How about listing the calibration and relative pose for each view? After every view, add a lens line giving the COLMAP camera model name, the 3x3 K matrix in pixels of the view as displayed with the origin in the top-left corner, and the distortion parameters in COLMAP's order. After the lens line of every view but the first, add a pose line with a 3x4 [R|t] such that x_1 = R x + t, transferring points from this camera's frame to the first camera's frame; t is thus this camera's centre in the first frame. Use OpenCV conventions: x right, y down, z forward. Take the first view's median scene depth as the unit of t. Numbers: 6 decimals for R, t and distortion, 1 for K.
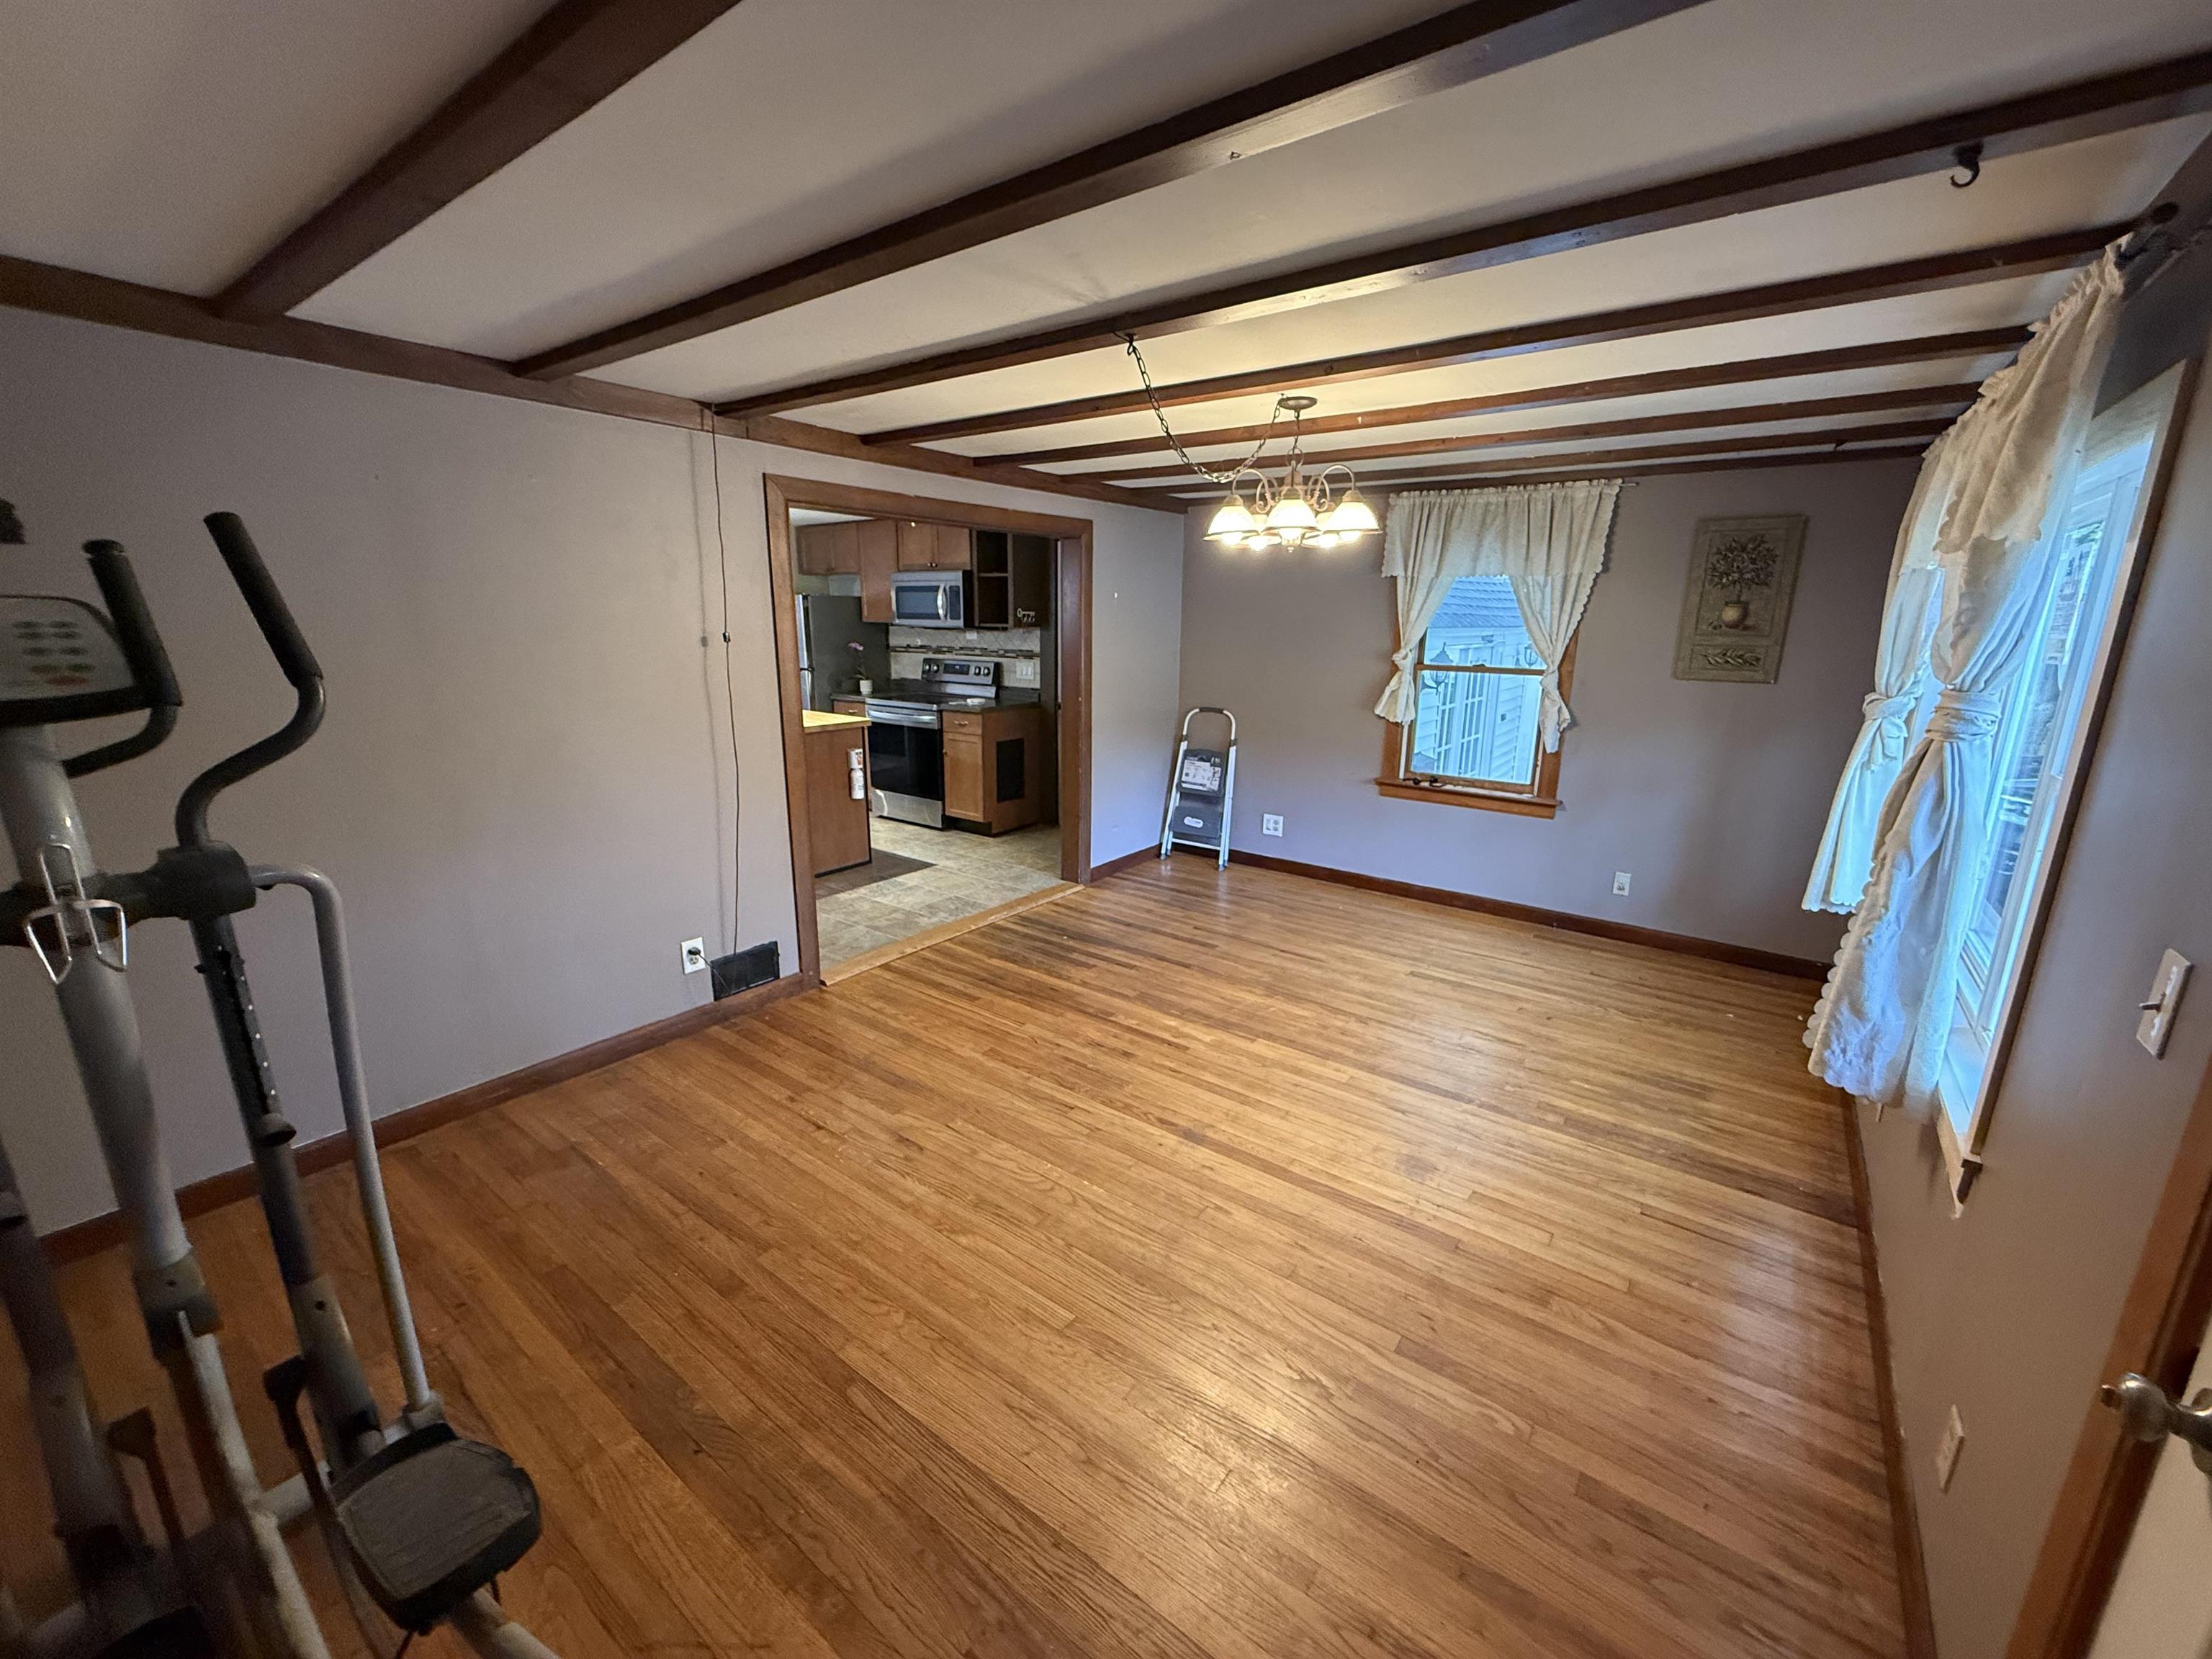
lens RADIAL K [[878.5, 0, 1104.8], [0, 878.5, 827.2], [0, 0, 1]] dist [0.000400, 0.000122]
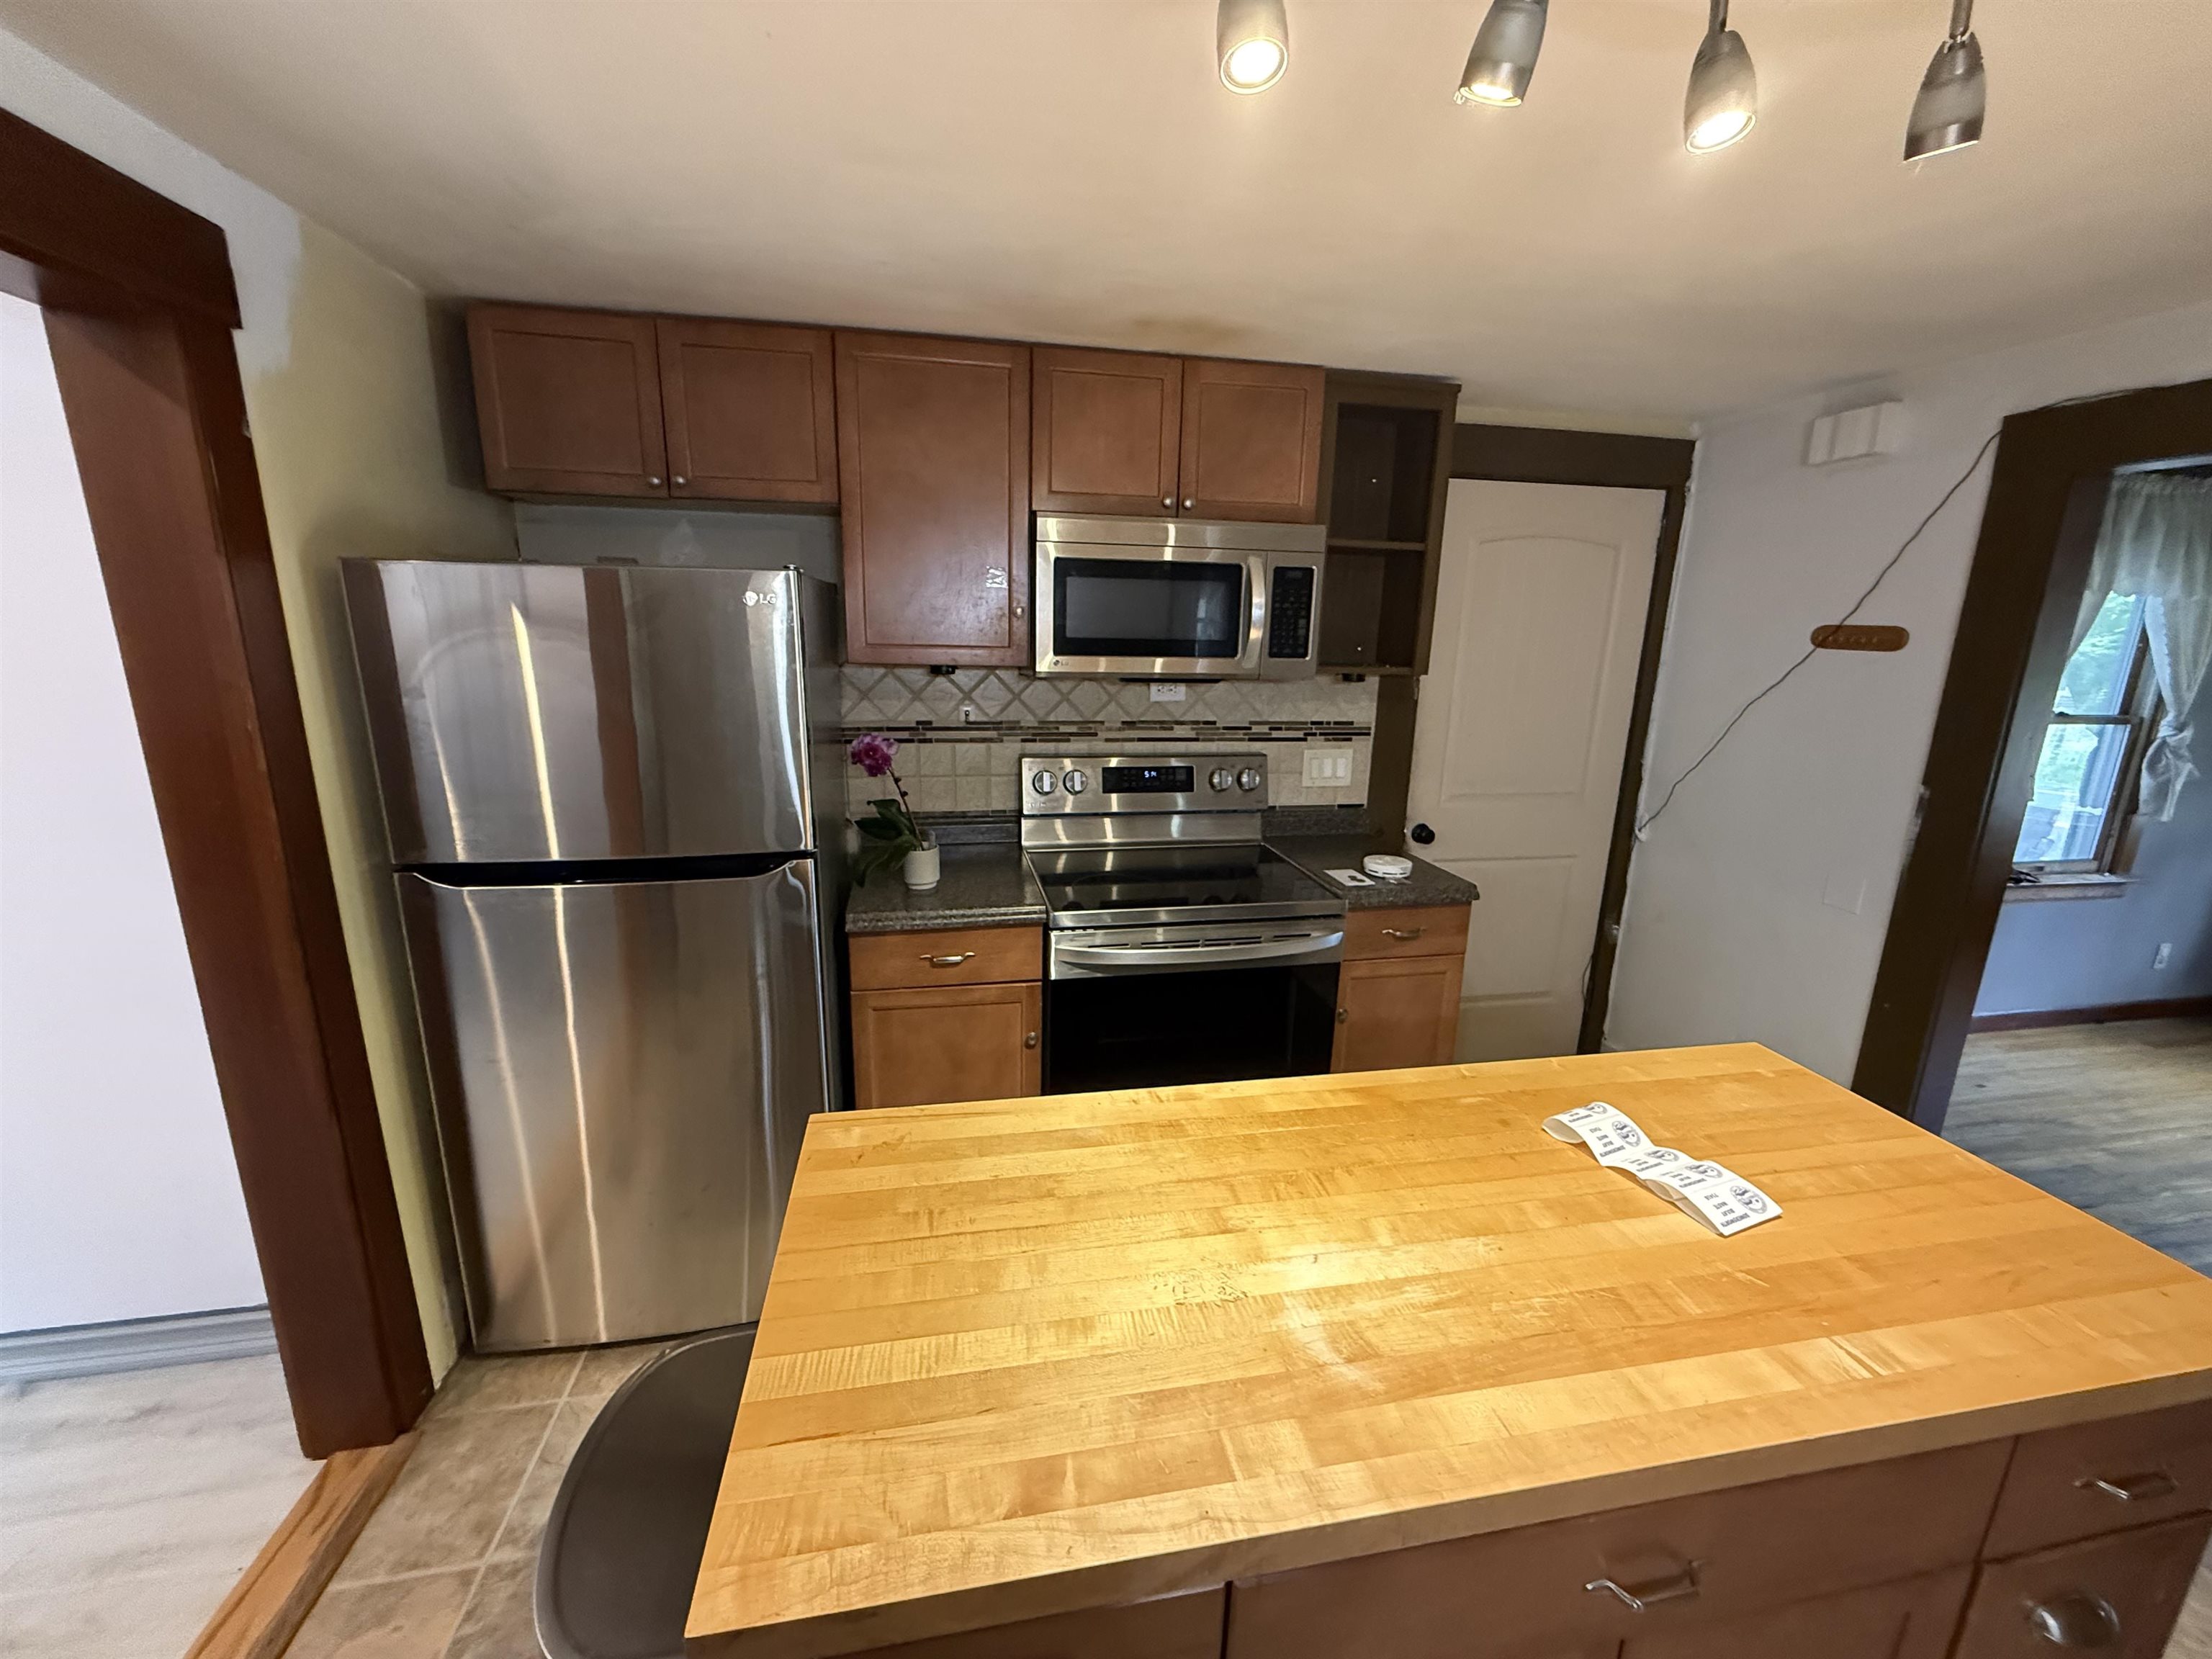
lens RADIAL K [[878.5, 0, 1094.5], [0, 878.5, 832.8], [0, 0, 1]] dist [0.000400, 0.000122]
pose [[0.672313, -0.167571, 0.721052, -0.889681], [0.163473, 0.983603, 0.076164, -0.360827], [-0.721992, 0.066666, 0.688682, 1.421762]]
